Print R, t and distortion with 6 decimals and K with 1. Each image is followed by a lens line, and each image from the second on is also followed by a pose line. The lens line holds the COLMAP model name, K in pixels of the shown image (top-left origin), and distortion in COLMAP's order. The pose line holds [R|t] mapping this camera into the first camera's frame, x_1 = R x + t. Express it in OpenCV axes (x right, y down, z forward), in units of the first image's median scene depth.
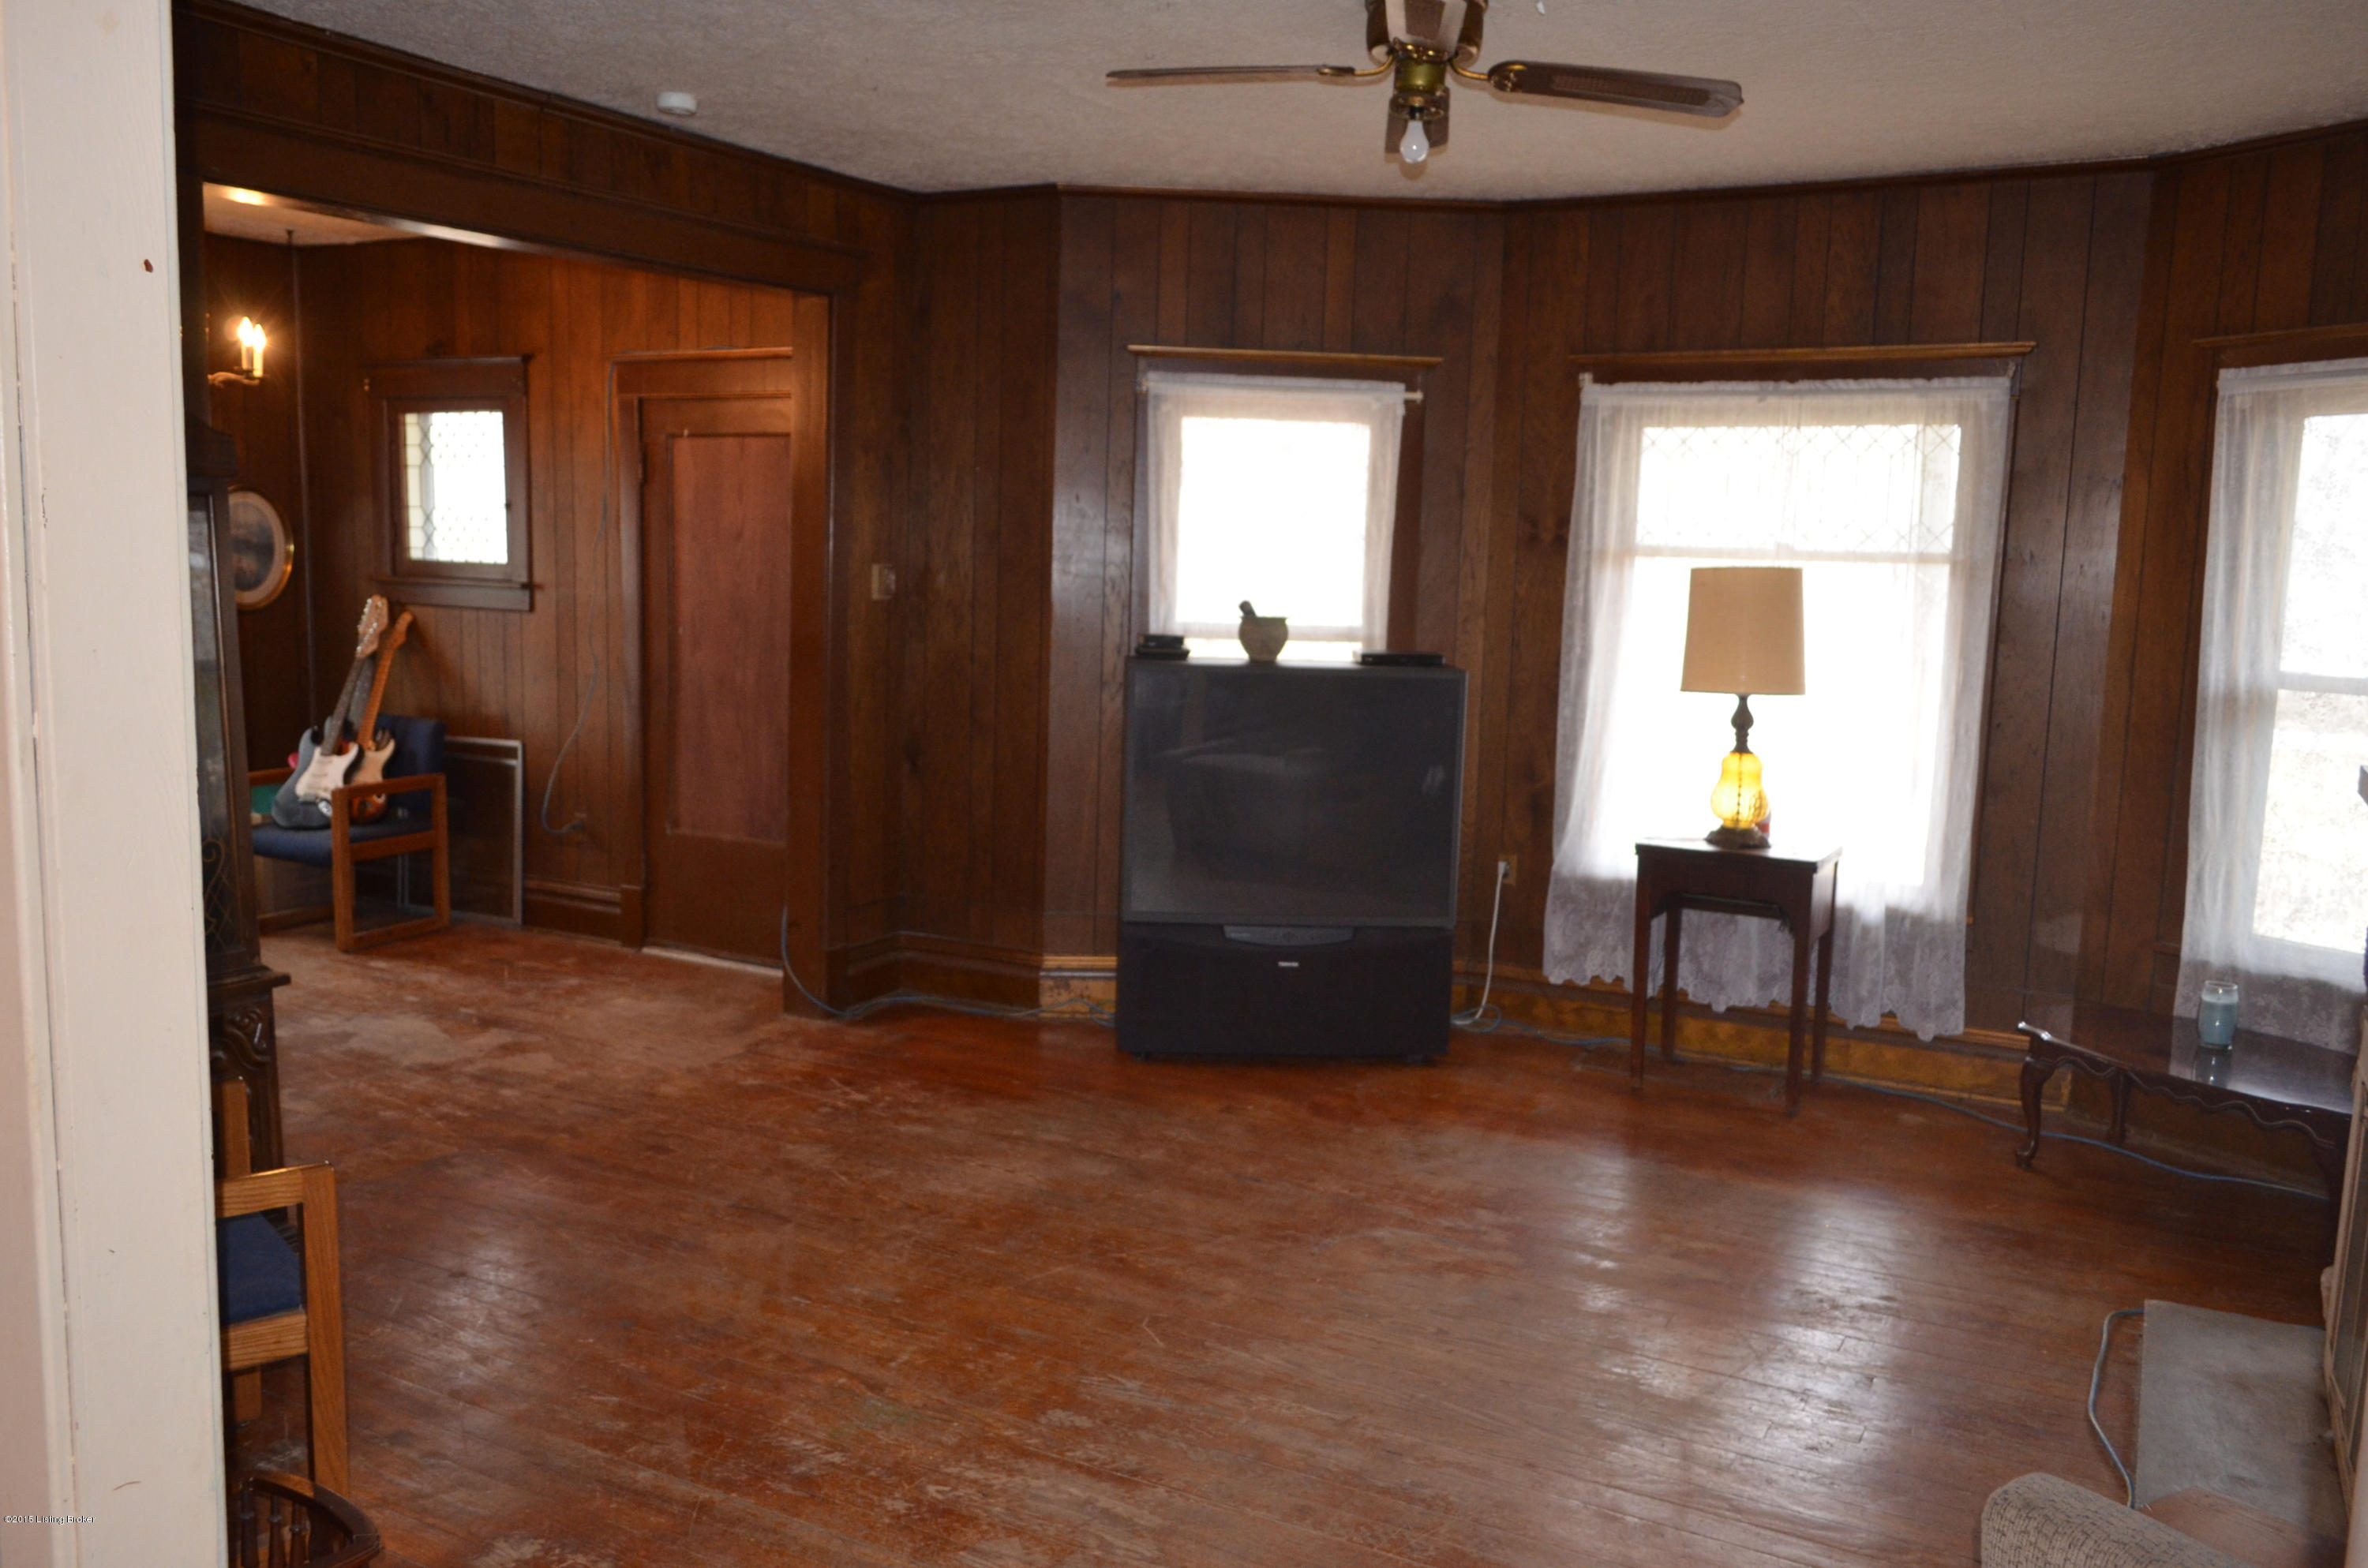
lens RADIAL K [[1847.3, 0, 1181.5], [0, 1847.3, 787.9], [0, 0, 1]] dist [0.008920, 0.002511]
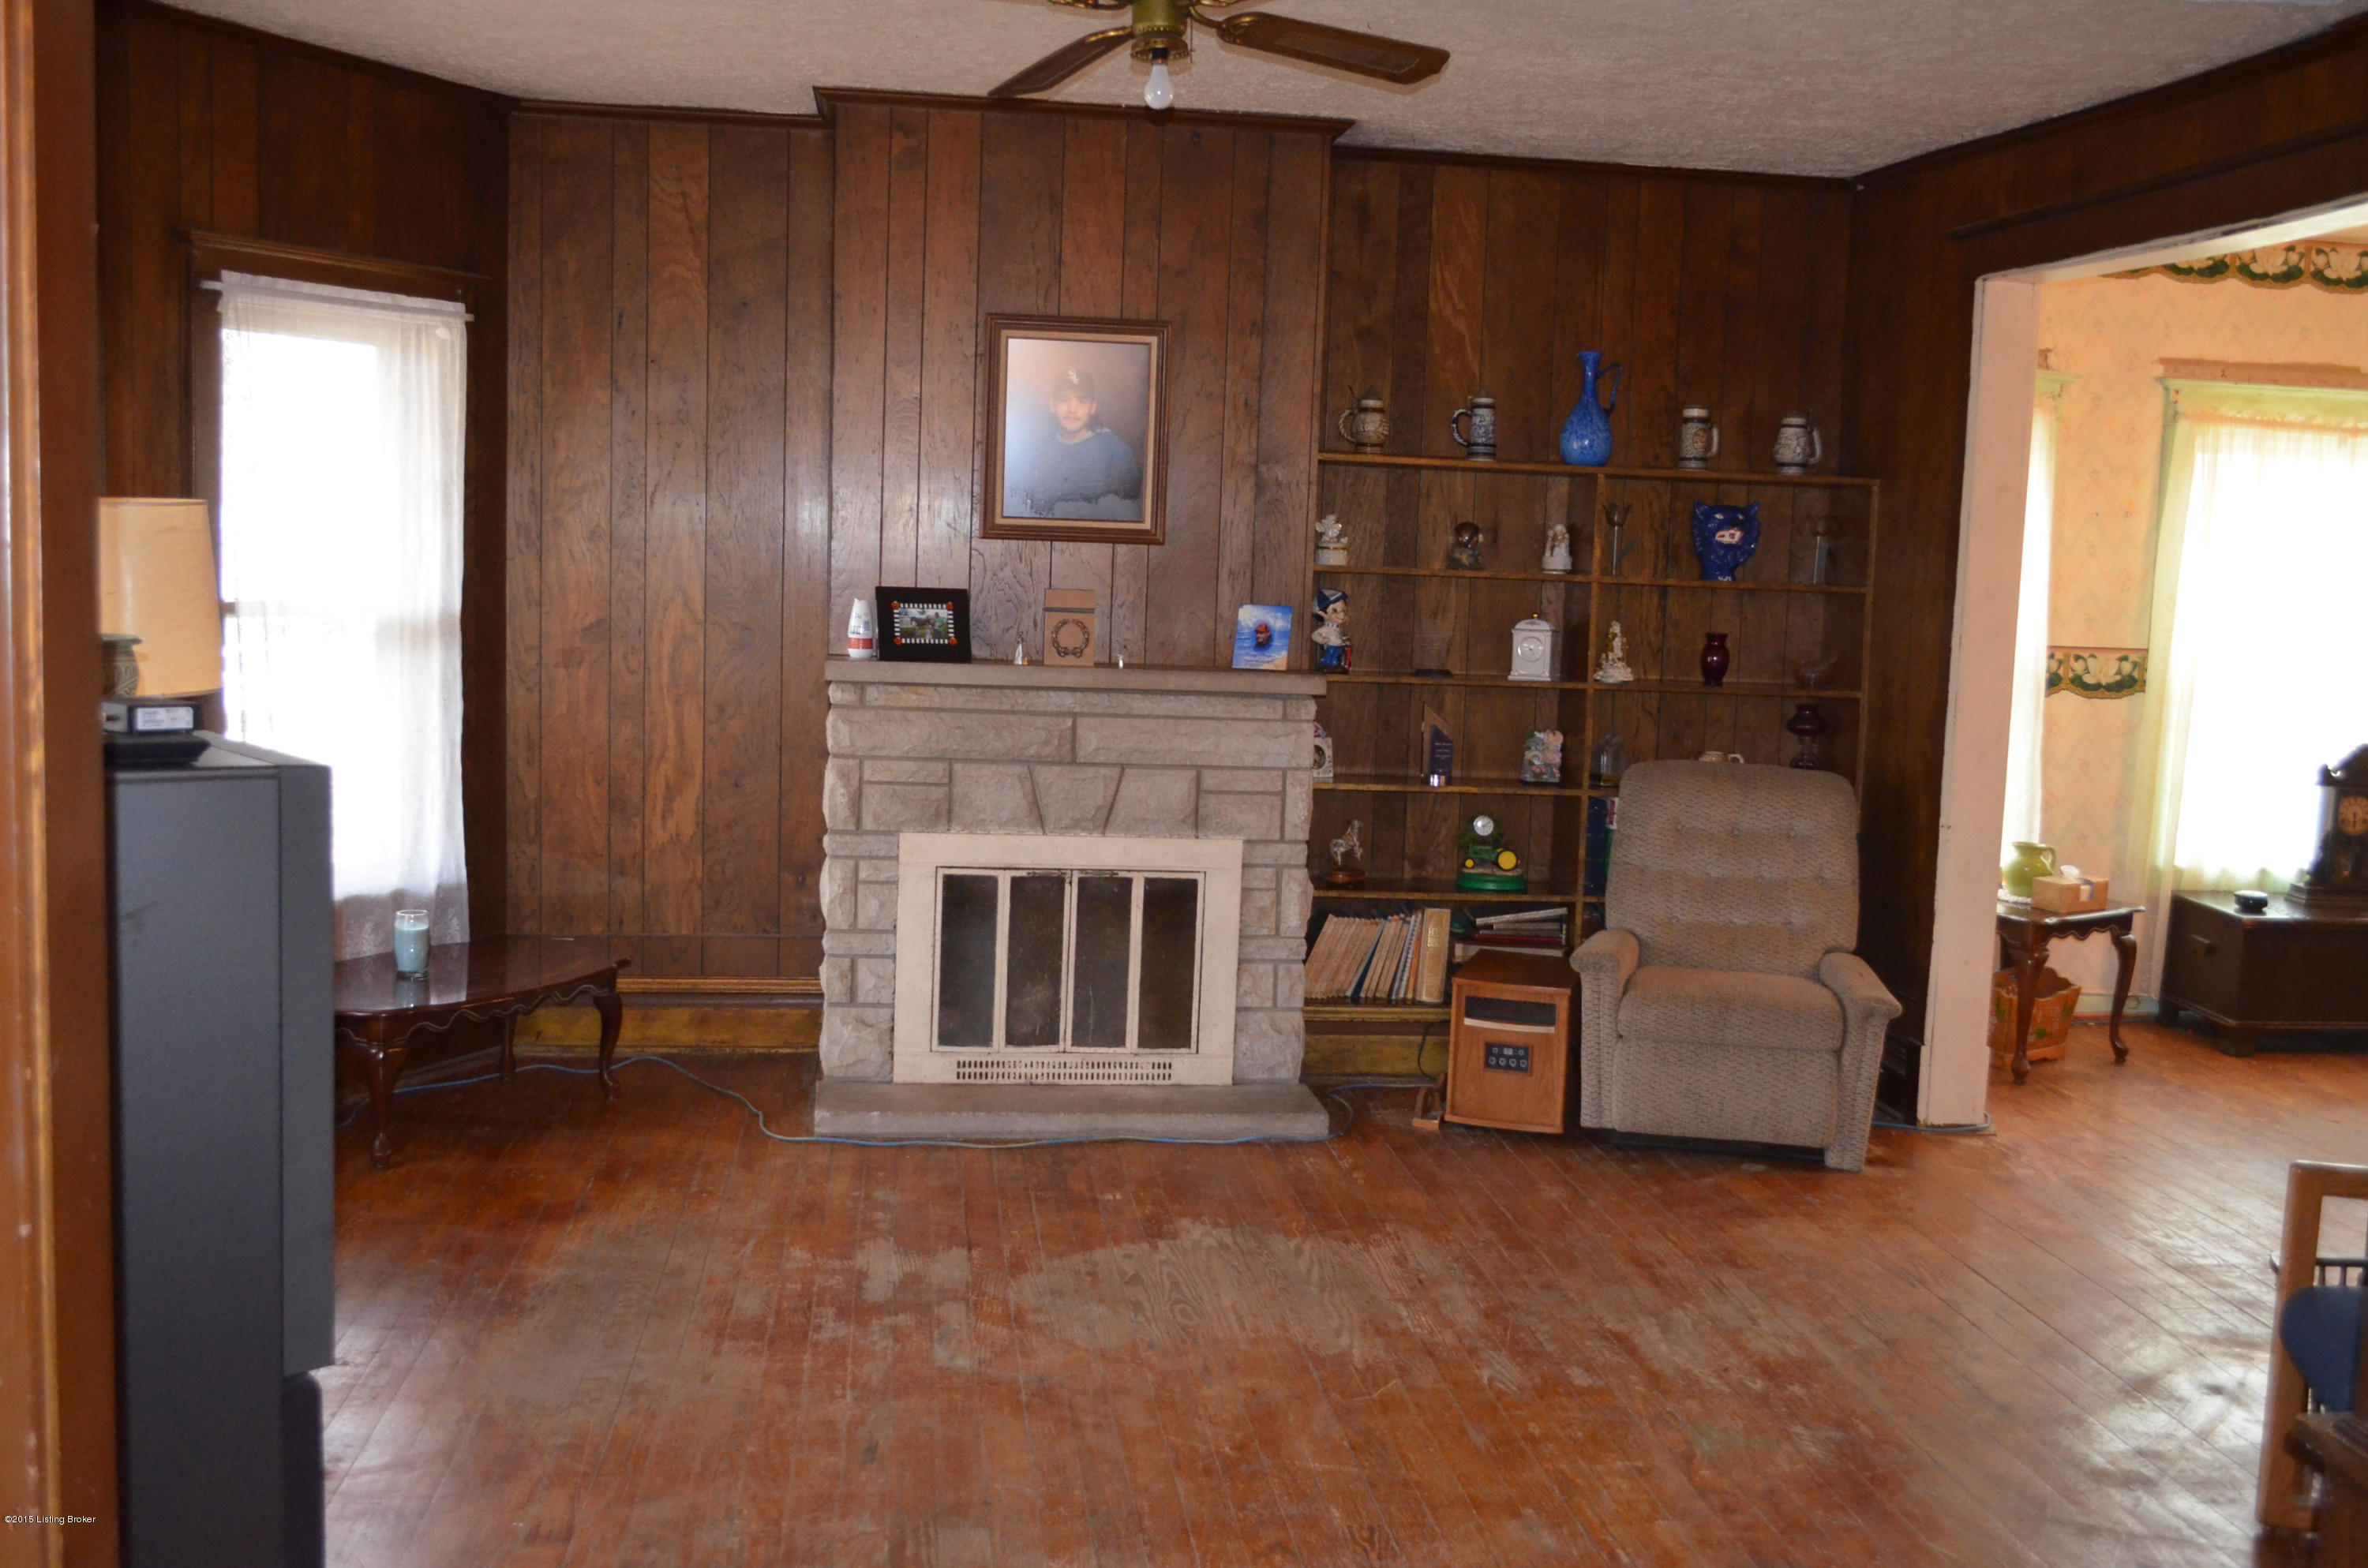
lens RADIAL K [[2384.3, 0, 1182.3], [0, 2384.3, 785.7], [0, 0, 1]] dist [-0.021493, 0.000000]
pose [[-0.601144, -0.130253, 0.788454, -0.892284], [0.048183, 0.978925, 0.198455, -0.251416], [-0.797687, 0.157290, -0.582199, 1.802765]]
